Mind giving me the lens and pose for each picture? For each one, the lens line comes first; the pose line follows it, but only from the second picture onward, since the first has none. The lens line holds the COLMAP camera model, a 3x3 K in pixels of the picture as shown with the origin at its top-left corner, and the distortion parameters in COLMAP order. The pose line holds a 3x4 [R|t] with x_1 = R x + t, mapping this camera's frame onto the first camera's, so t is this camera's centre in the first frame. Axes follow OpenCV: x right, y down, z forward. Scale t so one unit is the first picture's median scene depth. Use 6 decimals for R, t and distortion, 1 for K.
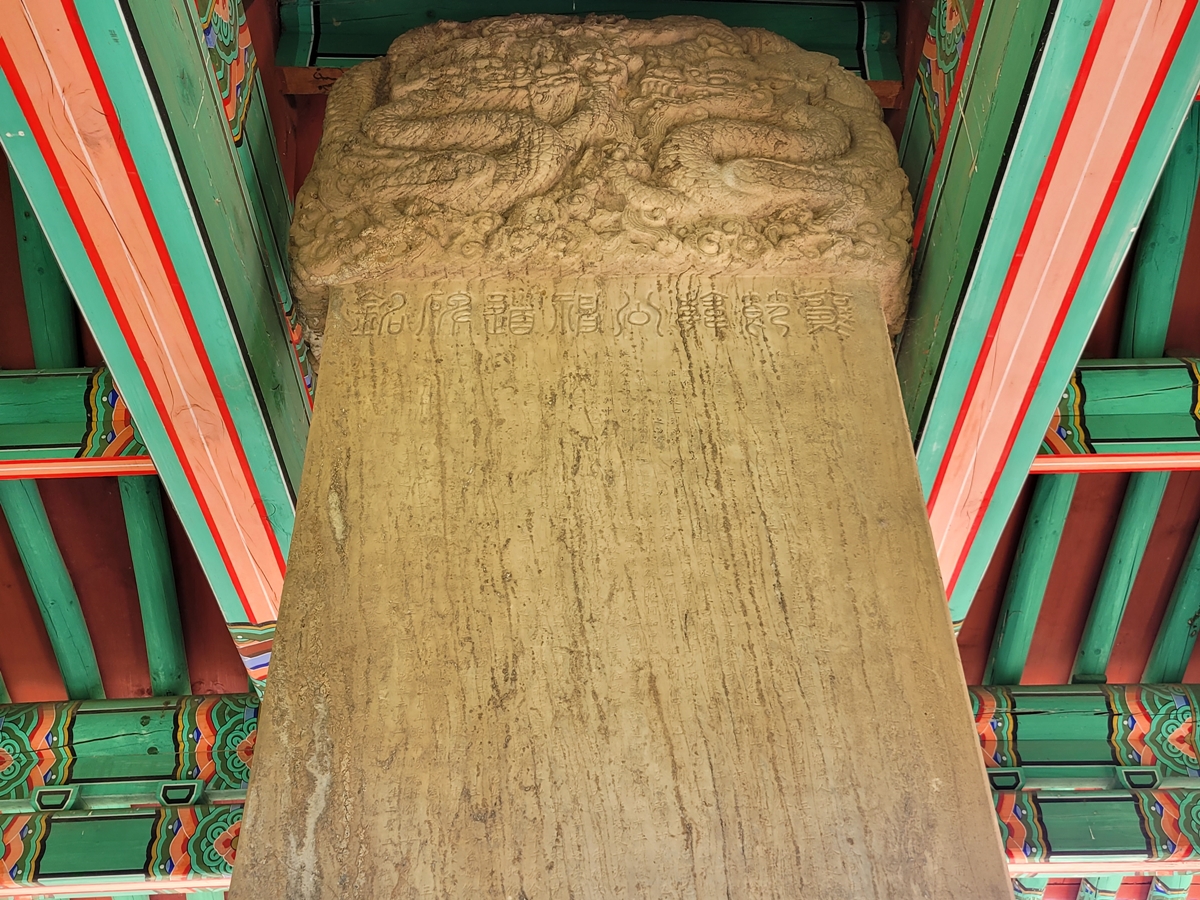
lens RADIAL K [[1229.6, 0, 615.6], [0, 1229.6, 469.4], [0, 0, 1]] dist [0.046314, -0.003768]
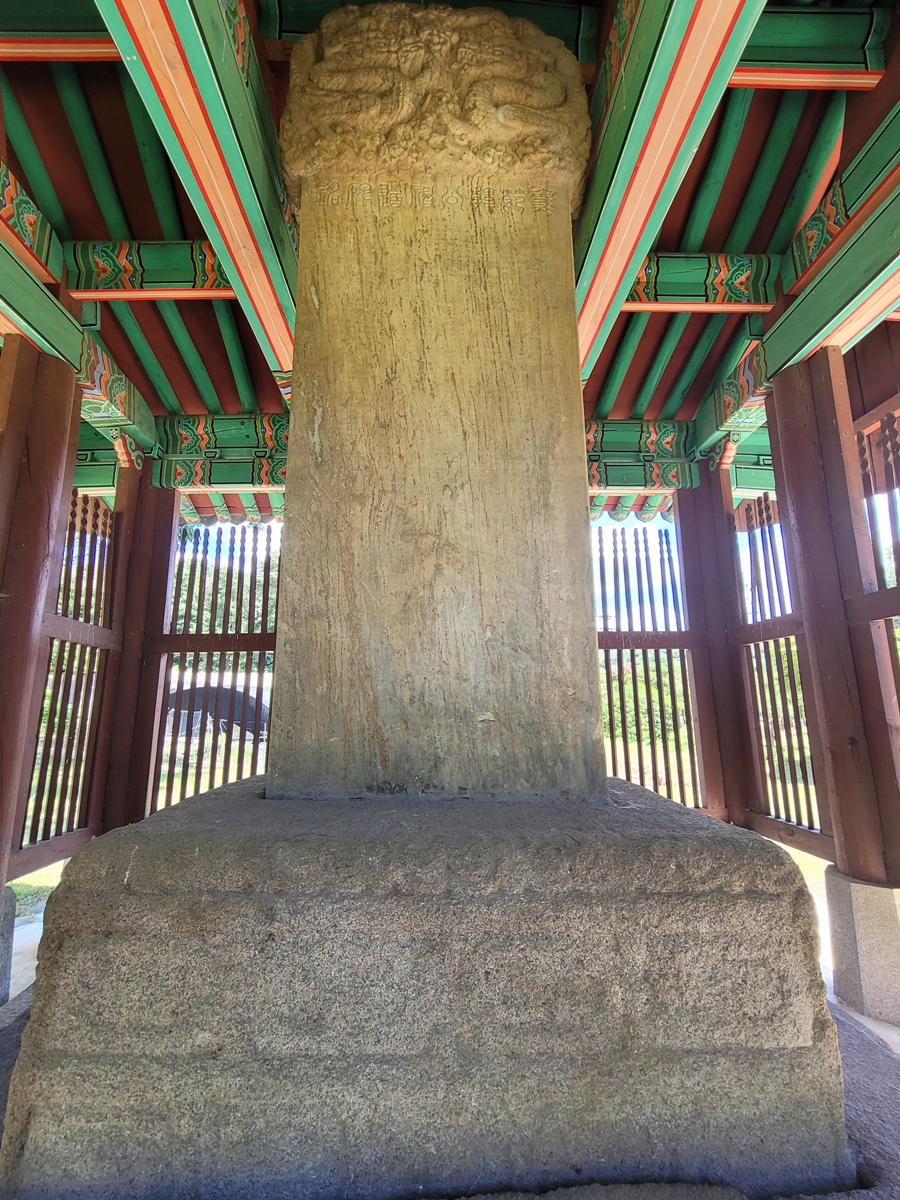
lens RADIAL K [[512.6, 0, 448.1], [0, 512.6, 606.1], [0, 0, 1]] dist [-0.003572, 0.000794]
pose [[0.999592, 0.018708, 0.021573, 0.005730], [-0.026442, 0.891655, 0.451942, 0.095293], [-0.010780, -0.452328, 0.891786, -0.077023]]
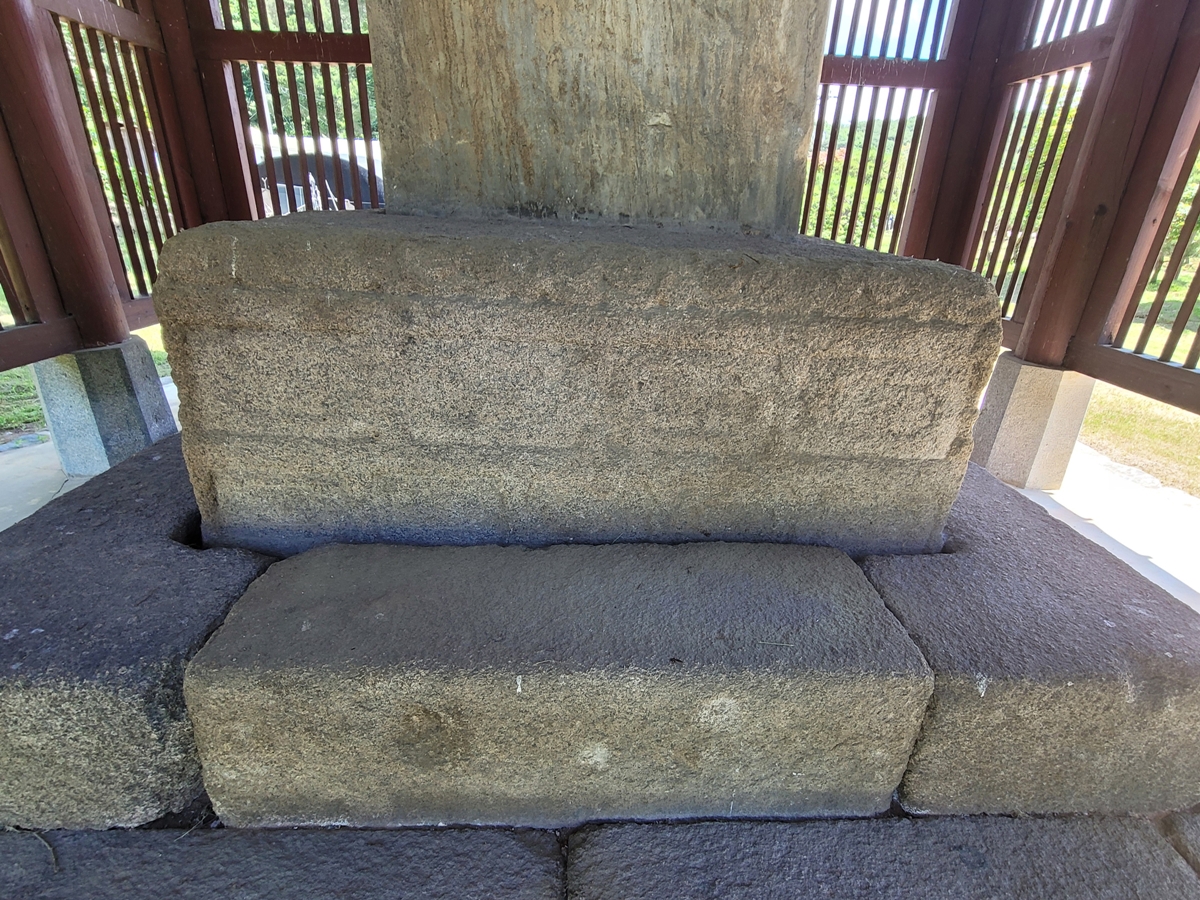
lens RADIAL K [[578.6, 0, 608.2], [0, 578.6, 451.7], [0, 0, 1]] dist [-0.001049, -0.000435]
pose [[0.998222, 0.040292, 0.043929, 0.009081], [-0.057835, 0.476274, 0.877393, 0.185518], [0.014430, -0.878373, 0.477757, -0.110770]]
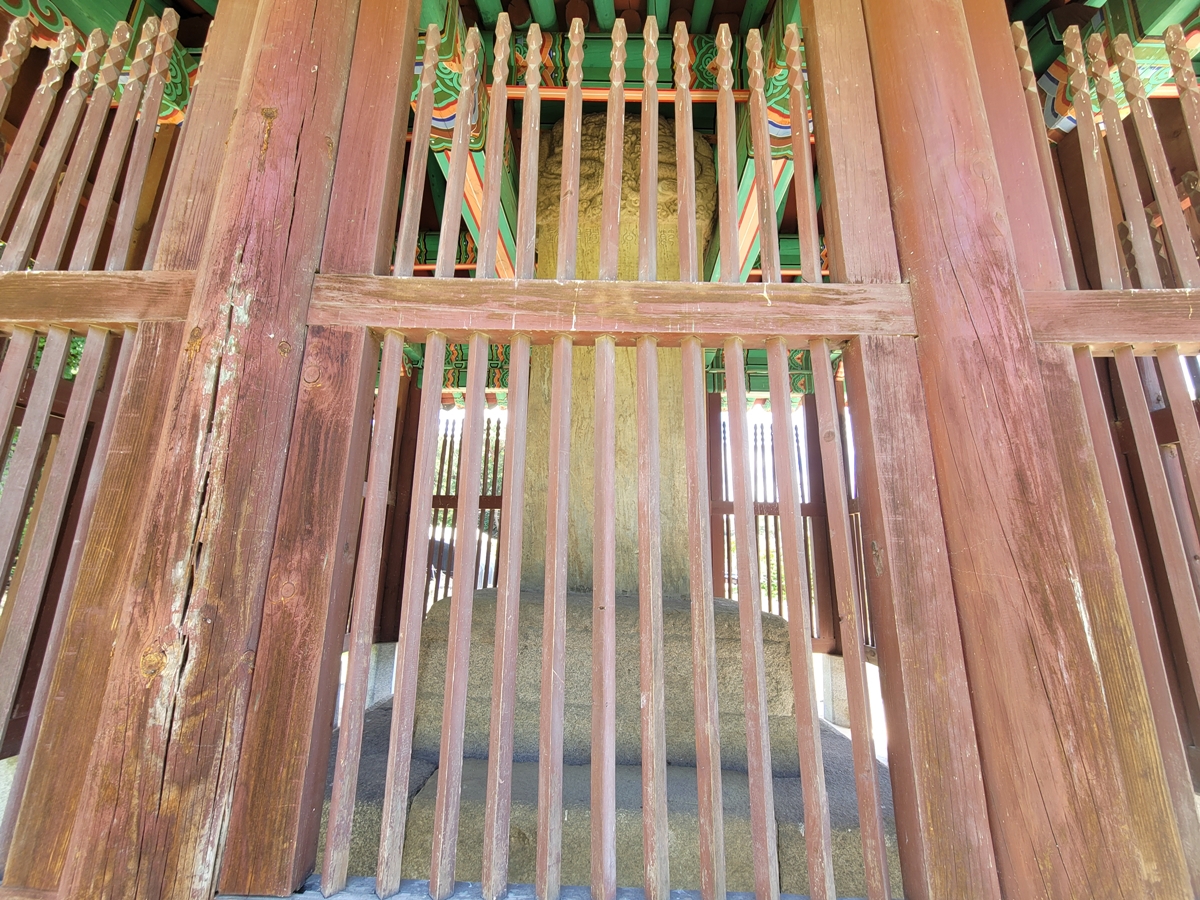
lens RADIAL K [[496.8, 0, 608.1], [0, 496.8, 451.2], [0, 0, 1]] dist [-0.002652, 0.000242]
pose [[0.998252, 0.040760, -0.042790, 0.041564], [-0.018940, 0.906547, 0.421681, -0.162638], [0.055979, -0.420133, 0.905734, -0.489591]]
